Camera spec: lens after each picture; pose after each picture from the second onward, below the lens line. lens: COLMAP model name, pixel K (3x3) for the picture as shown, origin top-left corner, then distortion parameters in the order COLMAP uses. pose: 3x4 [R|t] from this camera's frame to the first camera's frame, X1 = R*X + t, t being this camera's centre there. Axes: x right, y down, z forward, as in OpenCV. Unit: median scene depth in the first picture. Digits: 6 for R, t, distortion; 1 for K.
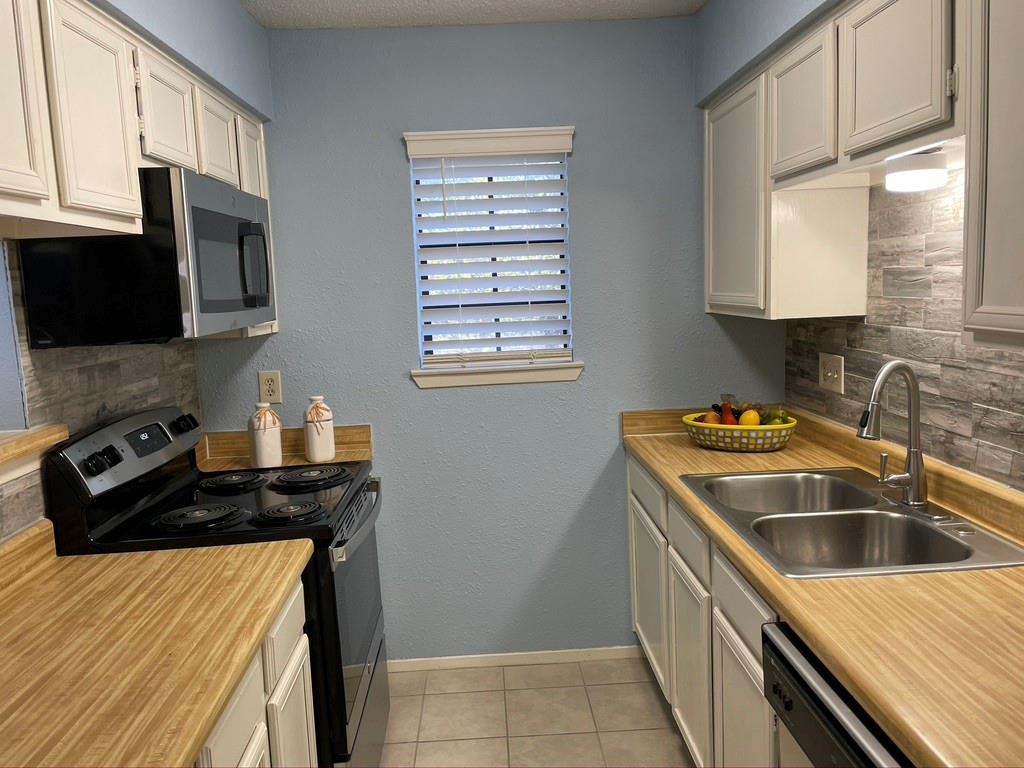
lens RADIAL K [[777.0, 0, 506.5], [0, 777.0, 379.2], [0, 0, 1]] dist [0.081064, -0.111888]
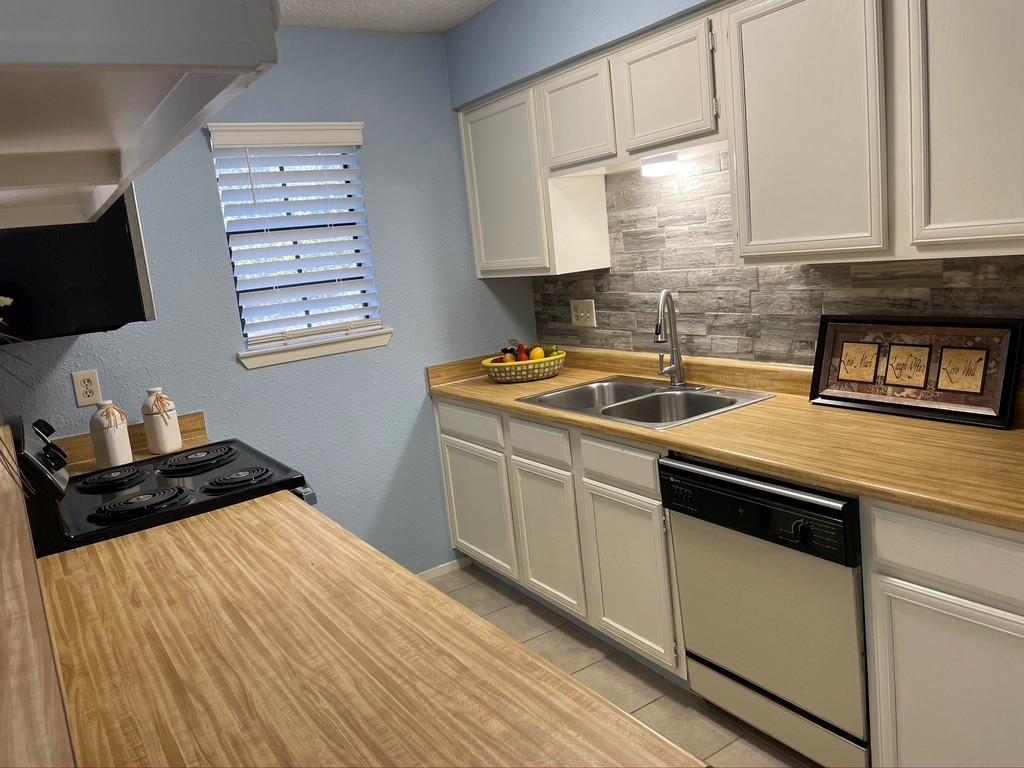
lens RADIAL K [[777.0, 0, 517.1], [0, 777.0, 385.7], [0, 0, 1]] dist [0.081064, -0.111888]
pose [[0.853013, -0.141433, 0.502360, -0.407963], [0.133887, 0.989669, 0.051288, 0.034266], [-0.504424, 0.023510, 0.863136, -0.109837]]
